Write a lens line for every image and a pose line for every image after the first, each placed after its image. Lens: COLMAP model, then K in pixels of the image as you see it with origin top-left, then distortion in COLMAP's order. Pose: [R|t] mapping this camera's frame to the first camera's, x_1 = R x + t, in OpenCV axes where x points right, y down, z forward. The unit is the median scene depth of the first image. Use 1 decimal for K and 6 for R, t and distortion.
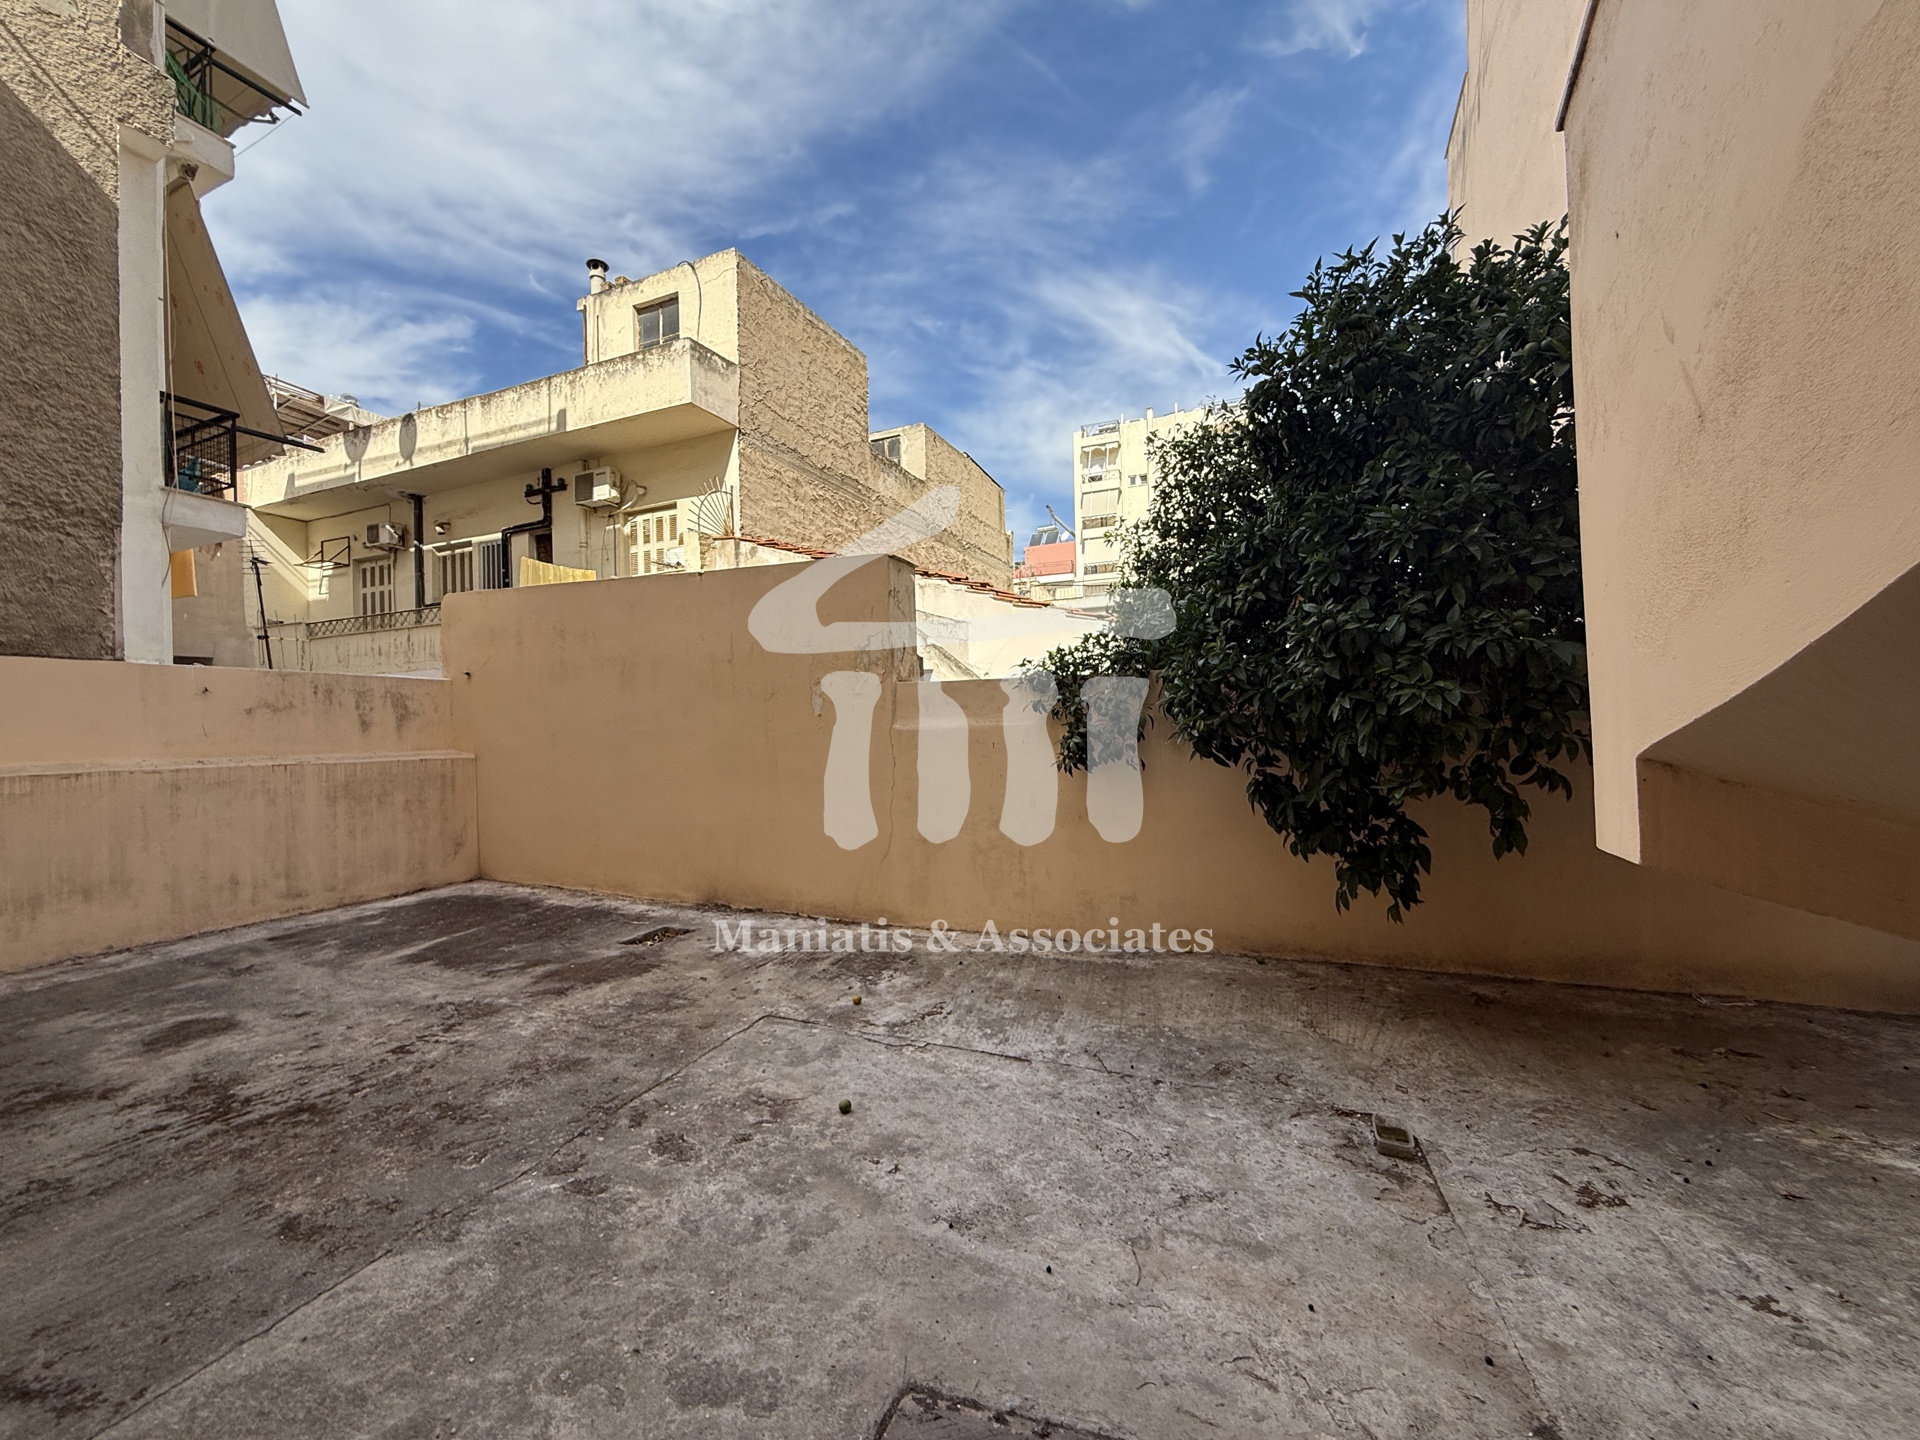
lens RADIAL K [[756.3, 0, 951.6], [0, 756.3, 721.2], [0, 0, 1]] dist [-0.004616, 0.000724]
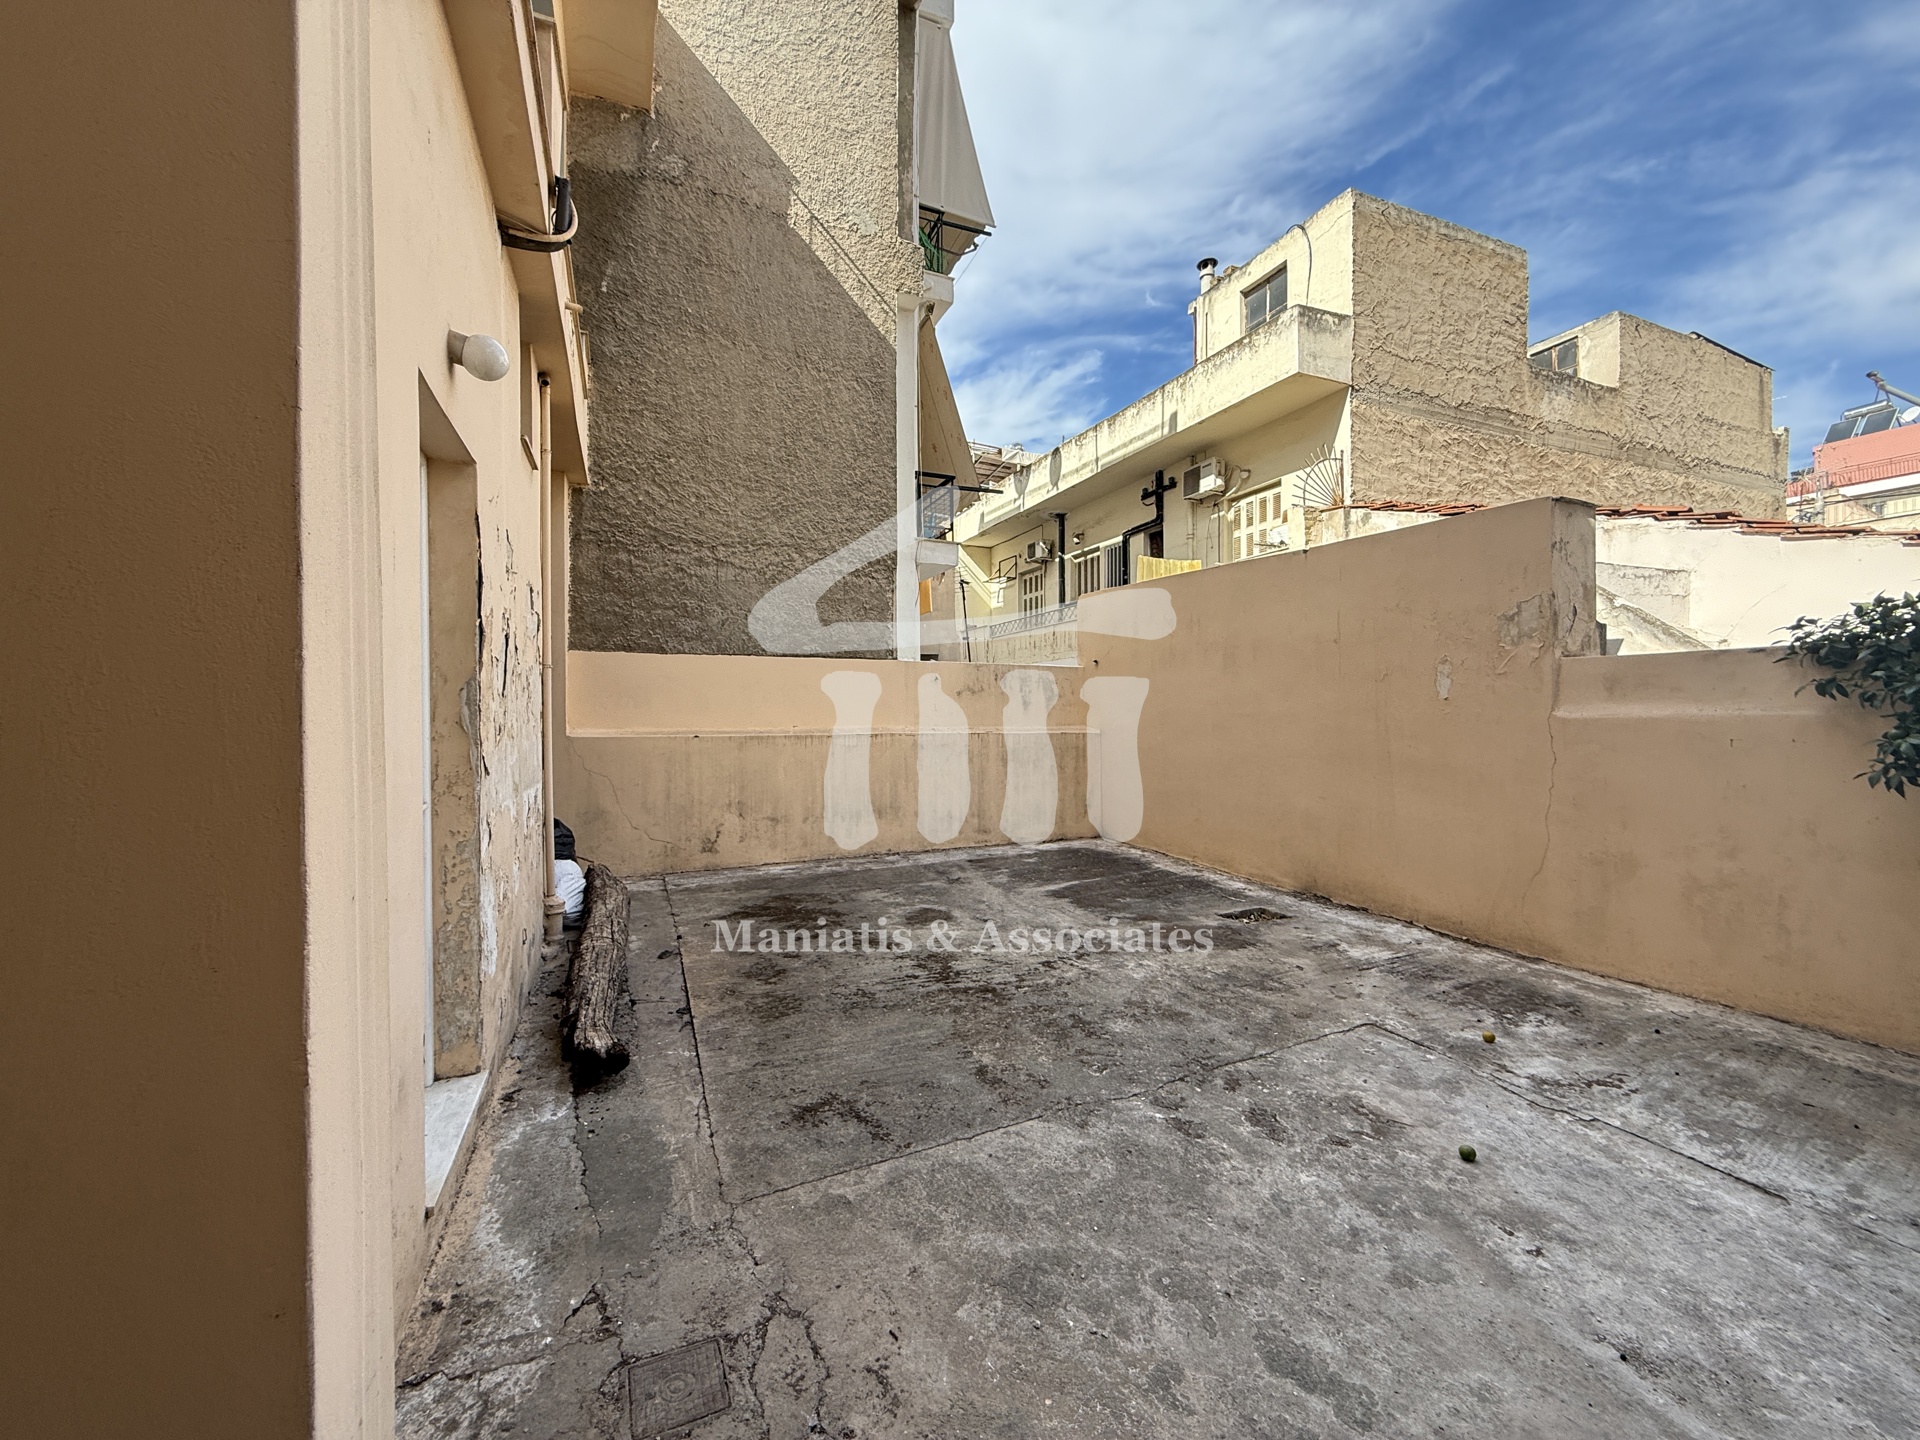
lens RADIAL K [[756.3, 0, 958.2], [0, 756.3, 720.5], [0, 0, 1]] dist [-0.004616, 0.000724]
pose [[0.733898, 0.025449, -0.678783, 0.003043], [-0.009255, 0.999580, 0.027469, -0.002265], [0.679196, -0.013877, 0.733825, -0.015645]]
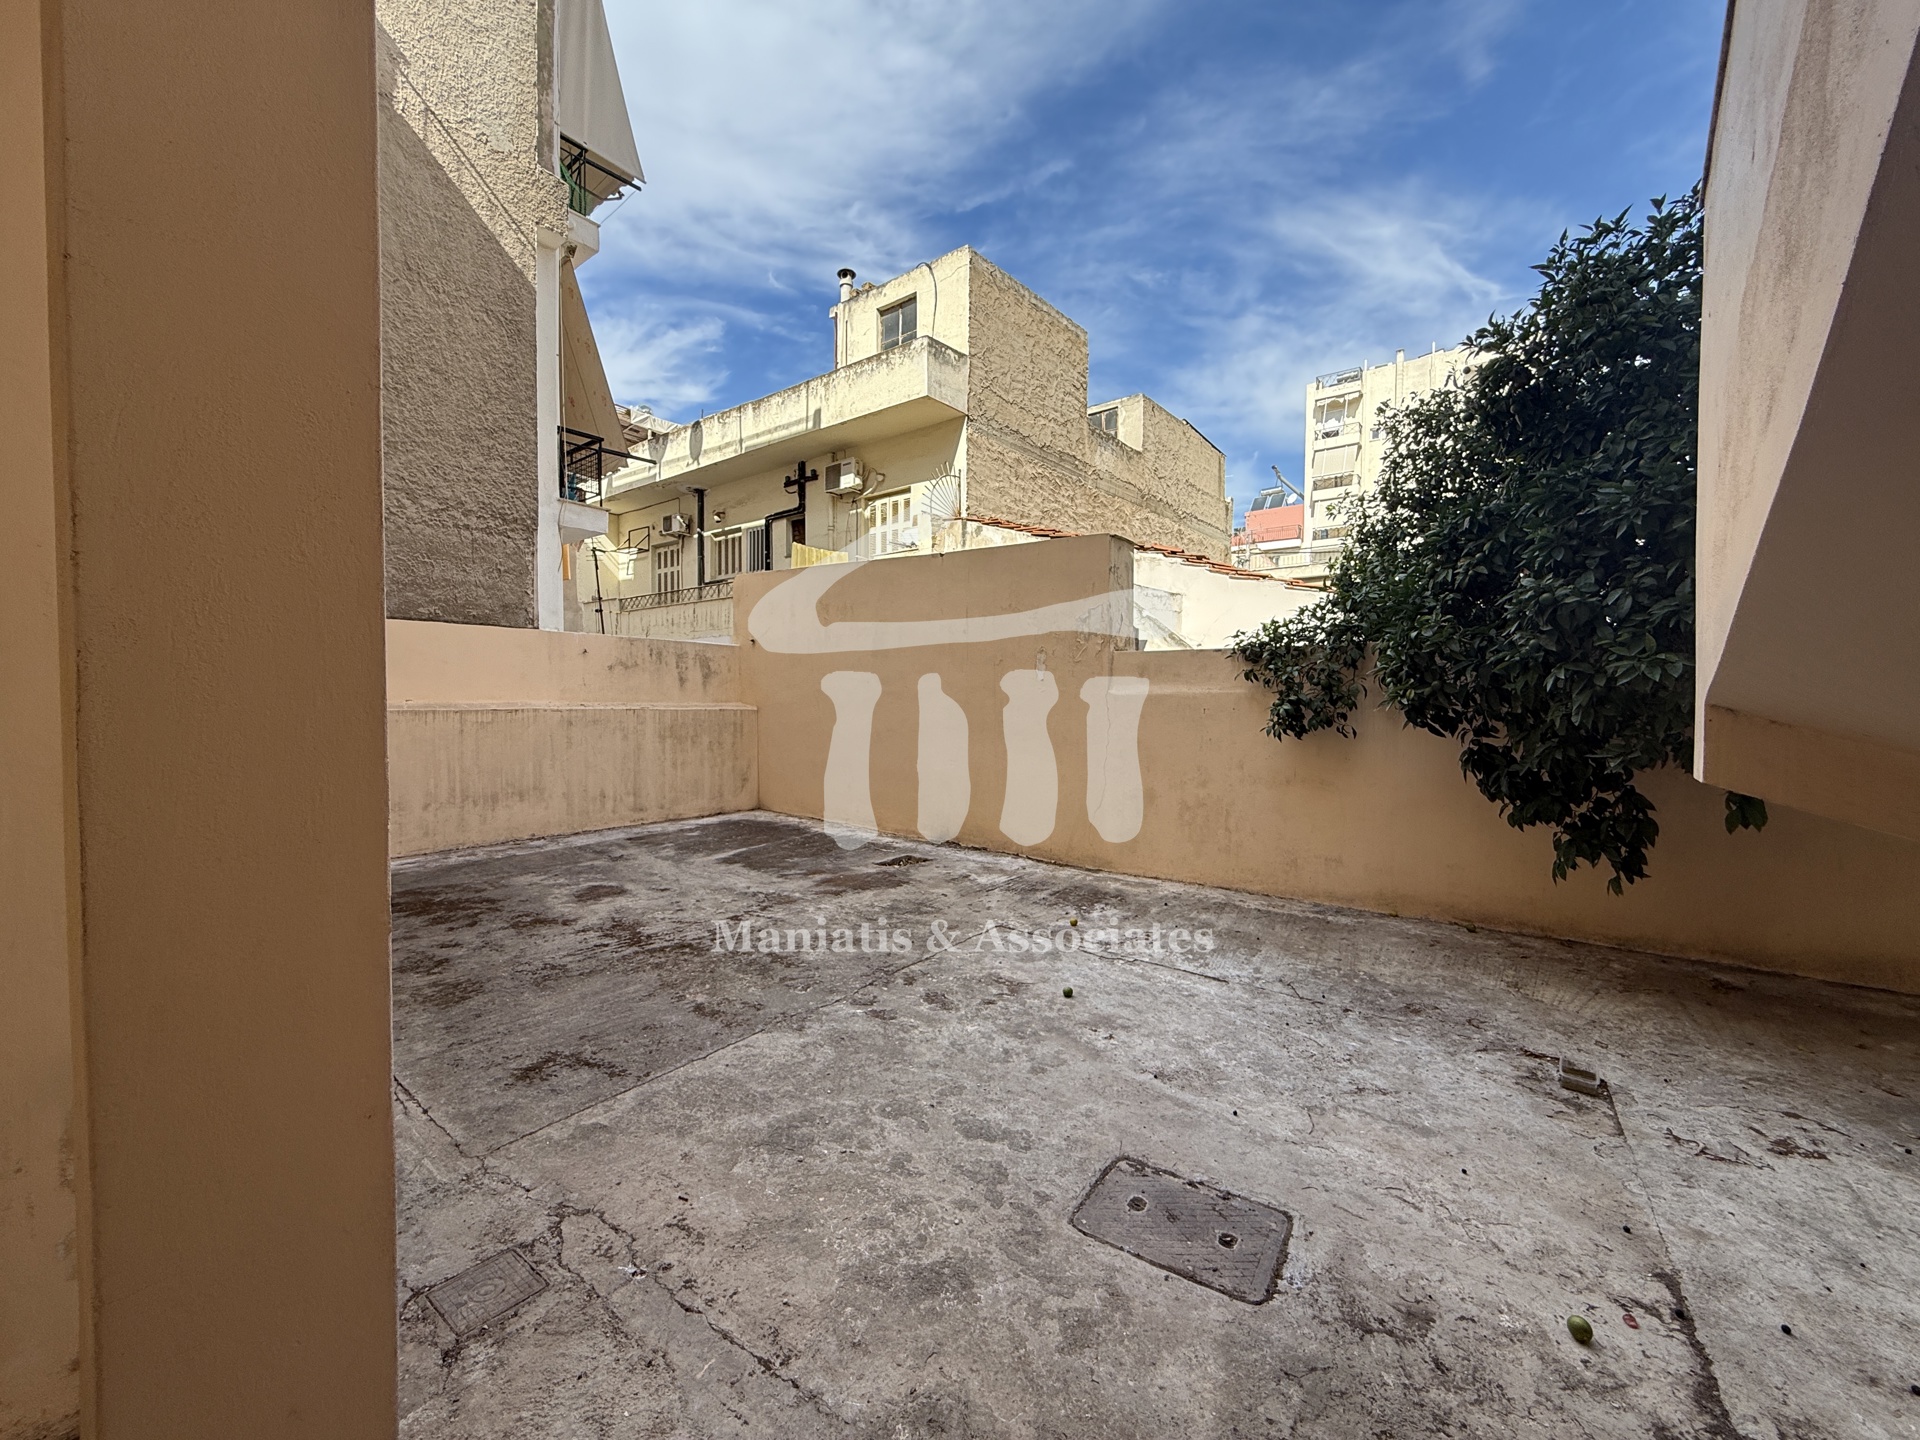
lens RADIAL K [[756.3, 0, 956.5], [0, 756.3, 721.8], [0, 0, 1]] dist [-0.004616, 0.000724]
pose [[0.966193, 0.035282, -0.255394, -0.011853], [-0.025492, 0.998811, 0.041544, 0.014826], [0.256556, -0.033629, 0.965944, -0.165179]]
